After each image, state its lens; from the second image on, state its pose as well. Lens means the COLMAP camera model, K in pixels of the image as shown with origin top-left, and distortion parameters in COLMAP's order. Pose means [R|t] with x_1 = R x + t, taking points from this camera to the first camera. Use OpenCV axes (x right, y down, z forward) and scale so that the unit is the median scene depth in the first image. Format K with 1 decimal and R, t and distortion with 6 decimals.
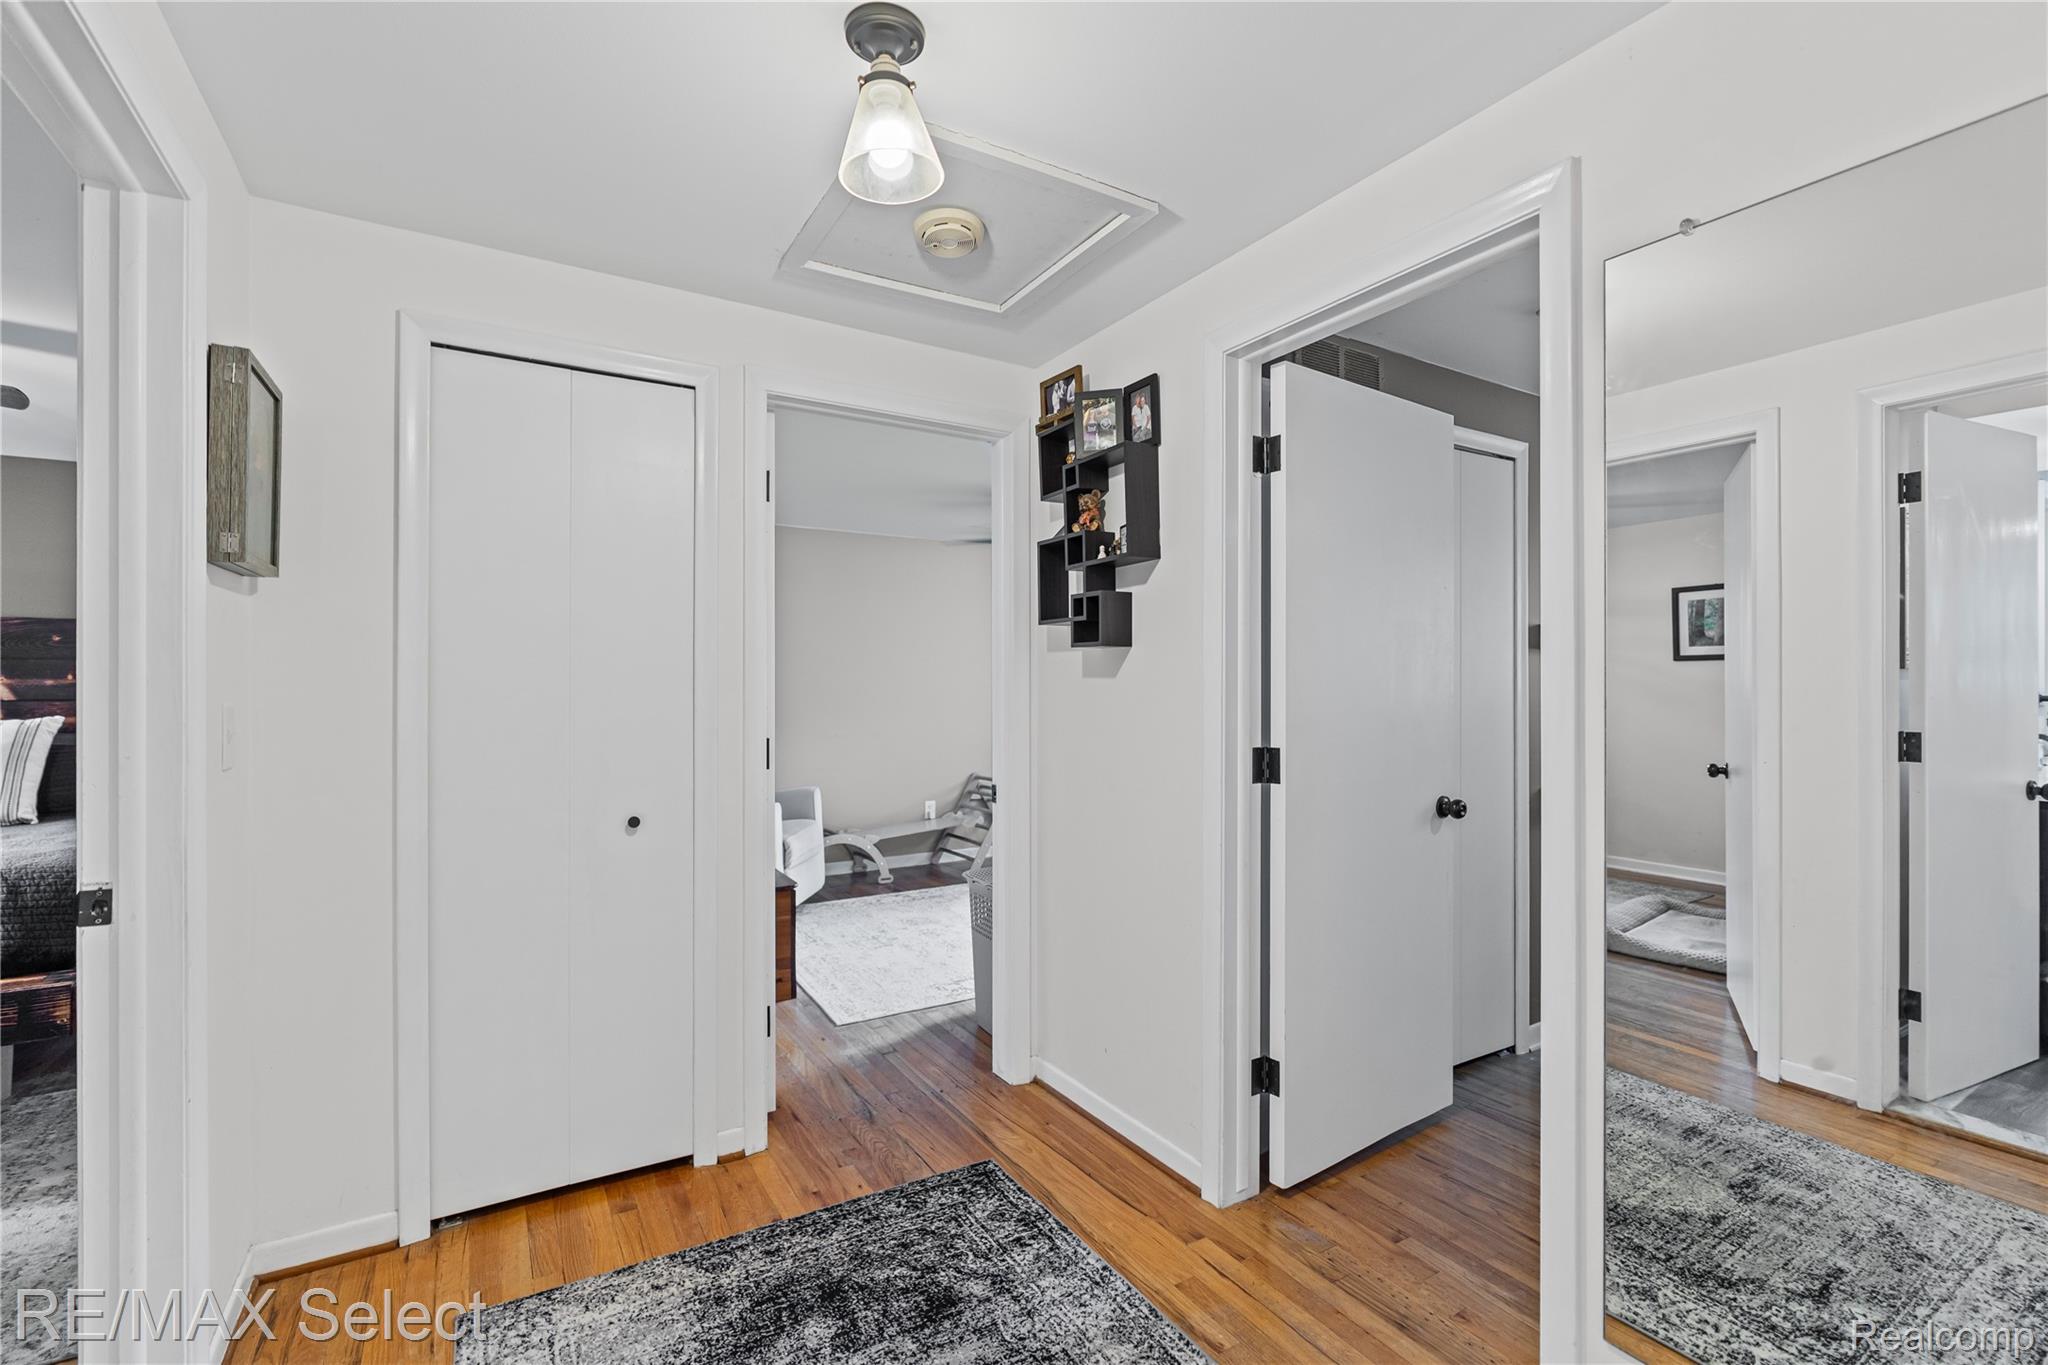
lens RADIAL K [[930.0, 0, 1035.3], [0, 930.0, 685.5], [0, 0, 1]] dist [-0.013654, 0.005370]
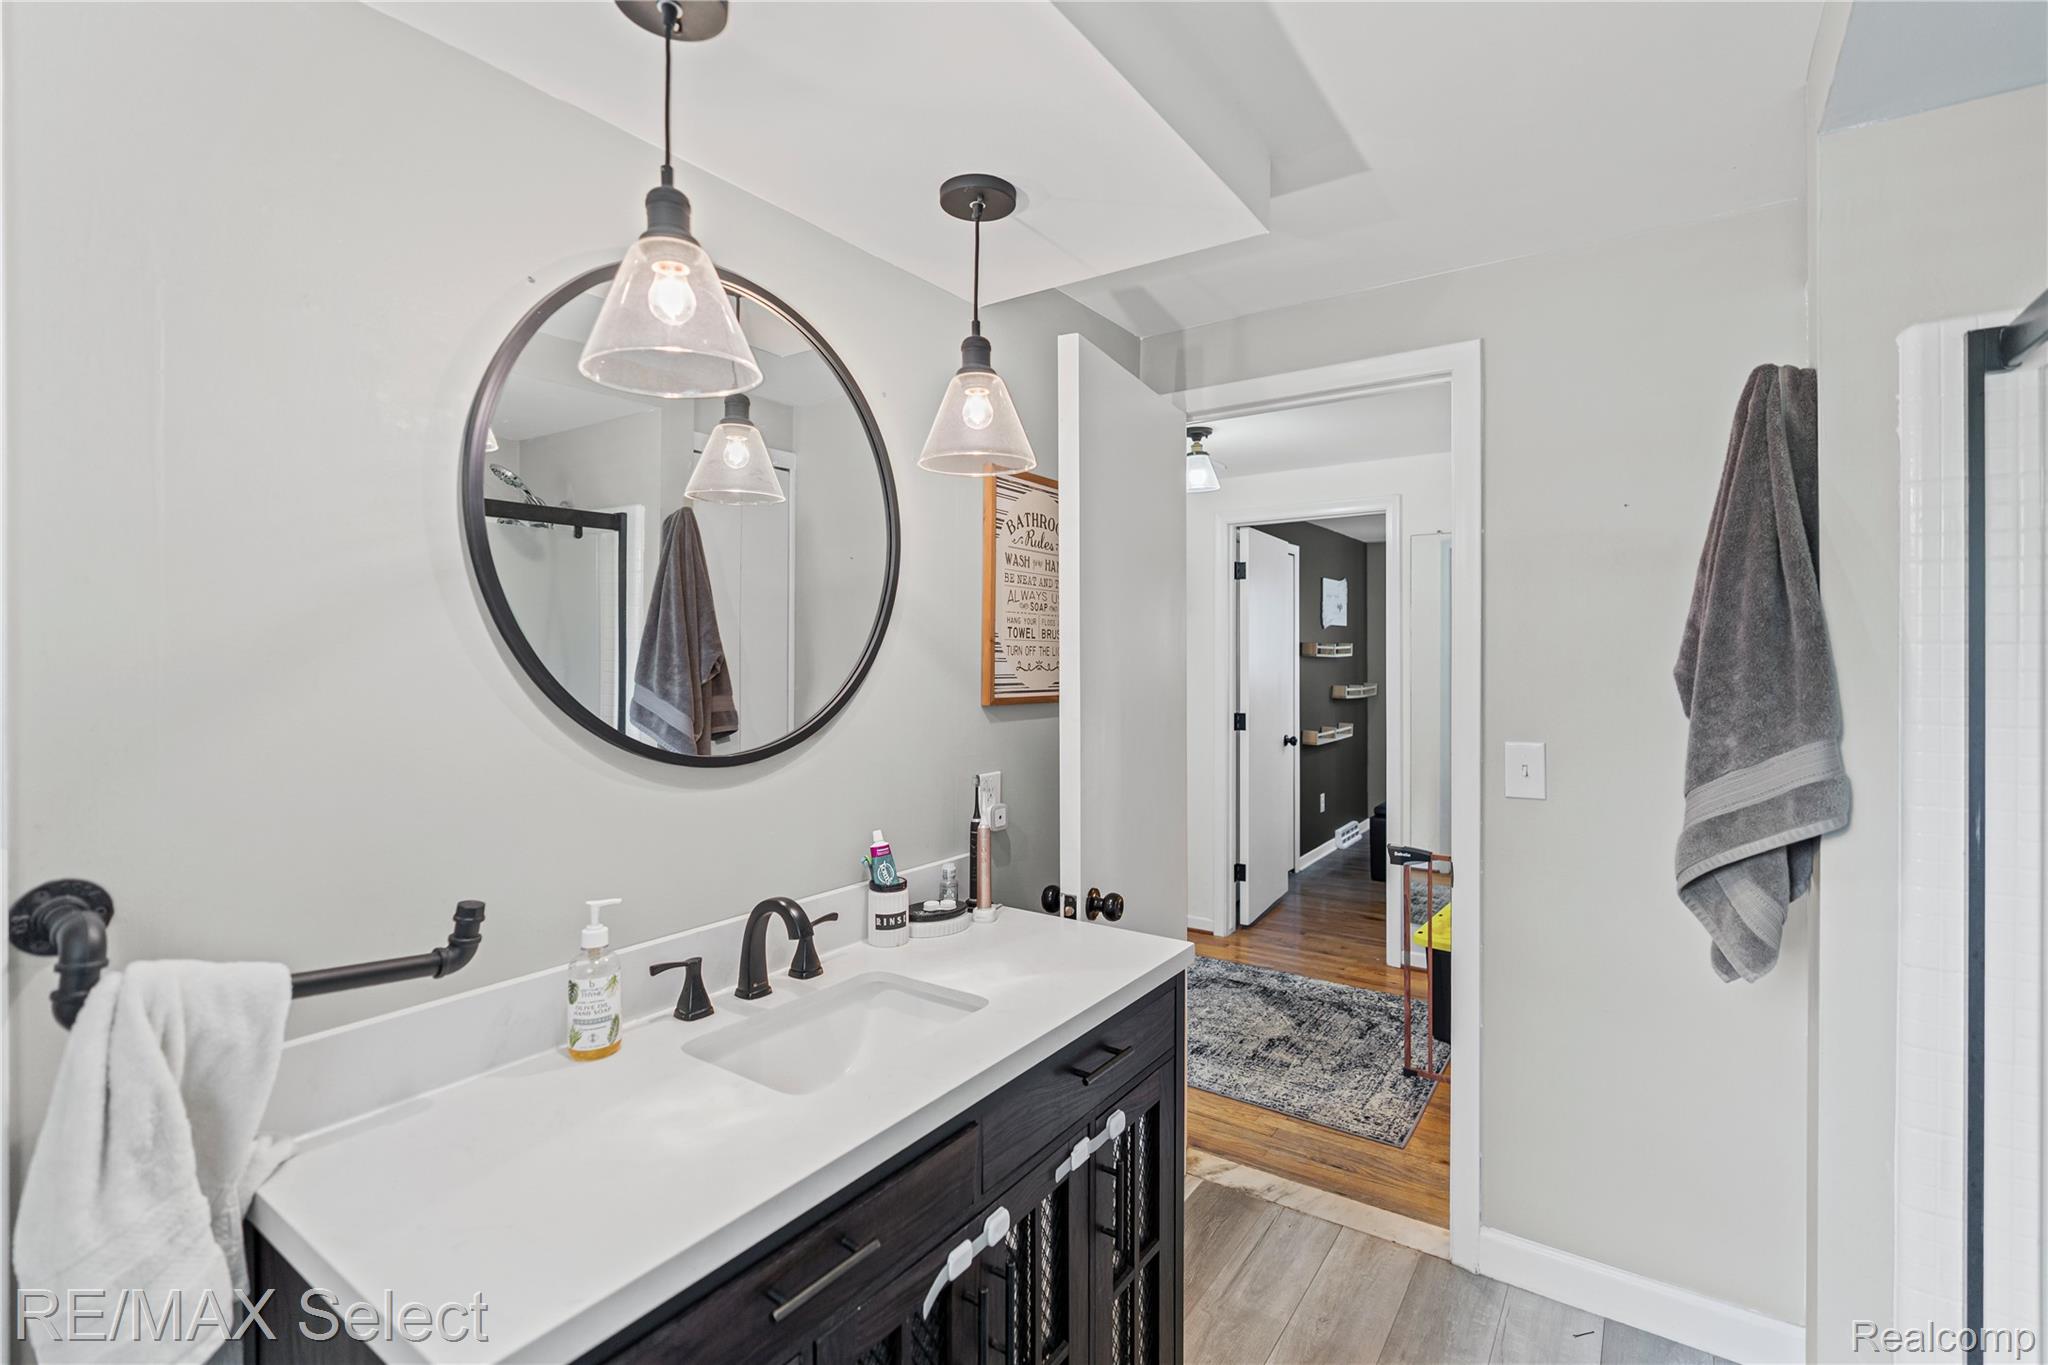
lens RADIAL K [[930.0, 0, 1018.4], [0, 930.0, 671.0], [0, 0, 1]] dist [-0.013654, 0.005370]
pose [[0.913357, -0.001849, 0.407156, -1.043432], [-0.001221, 0.999973, 0.007280, -0.040820], [-0.407159, -0.007146, 0.913329, -0.686161]]
